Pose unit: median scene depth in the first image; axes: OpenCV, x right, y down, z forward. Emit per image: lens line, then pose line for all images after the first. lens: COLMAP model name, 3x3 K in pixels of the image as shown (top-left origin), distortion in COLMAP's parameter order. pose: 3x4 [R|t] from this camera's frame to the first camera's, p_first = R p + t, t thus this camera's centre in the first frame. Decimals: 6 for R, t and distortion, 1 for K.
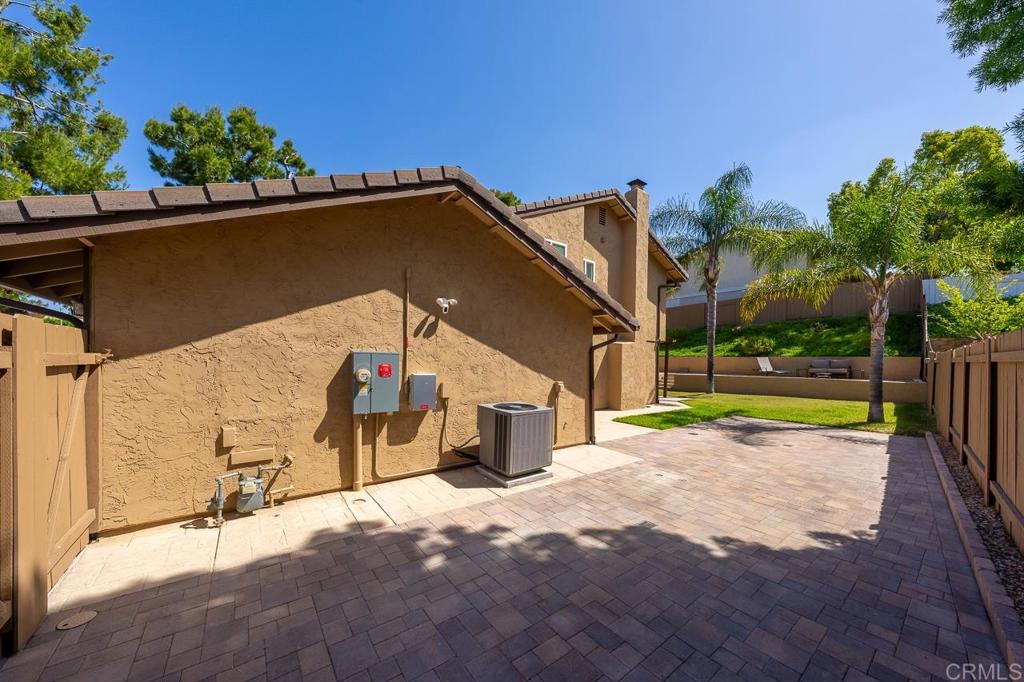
lens RADIAL K [[352.3, 0, 526.6], [0, 352.3, 368.1], [0, 0, 1]] dist [-0.000517, -0.000034]
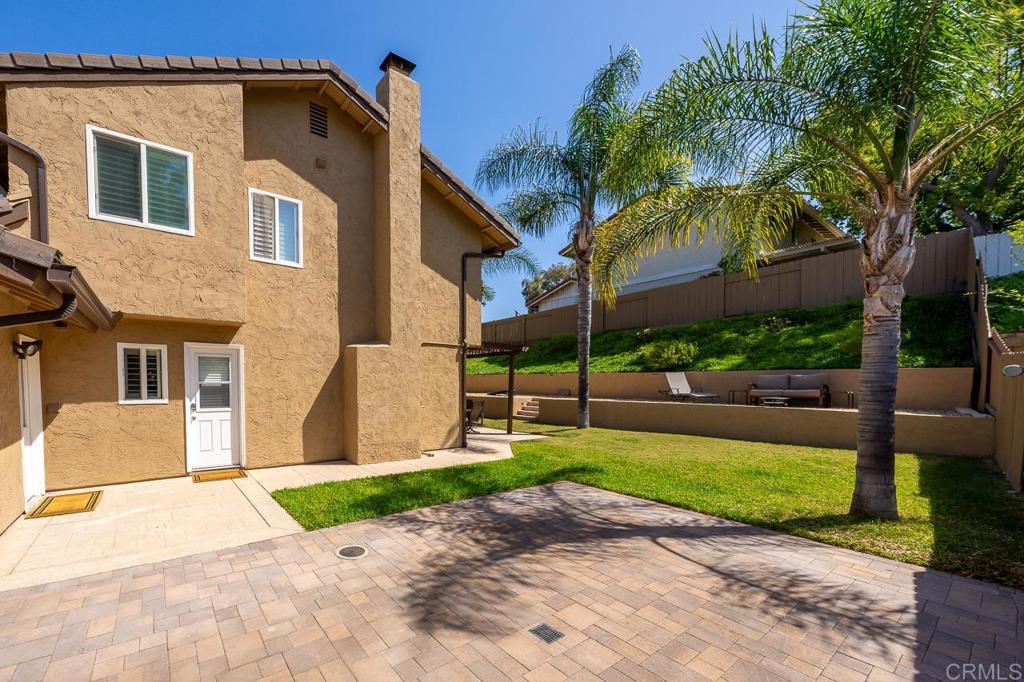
lens RADIAL K [[379.7, 0, 389.3], [0, 379.7, 396.4], [0, 0, 1]] dist [-0.000658, 0.000244]
pose [[0.991582, -0.001401, -0.129470, 0.333448], [0.003483, 0.999868, 0.015856, 0.000597], [0.129431, -0.016173, 0.991457, 0.334142]]
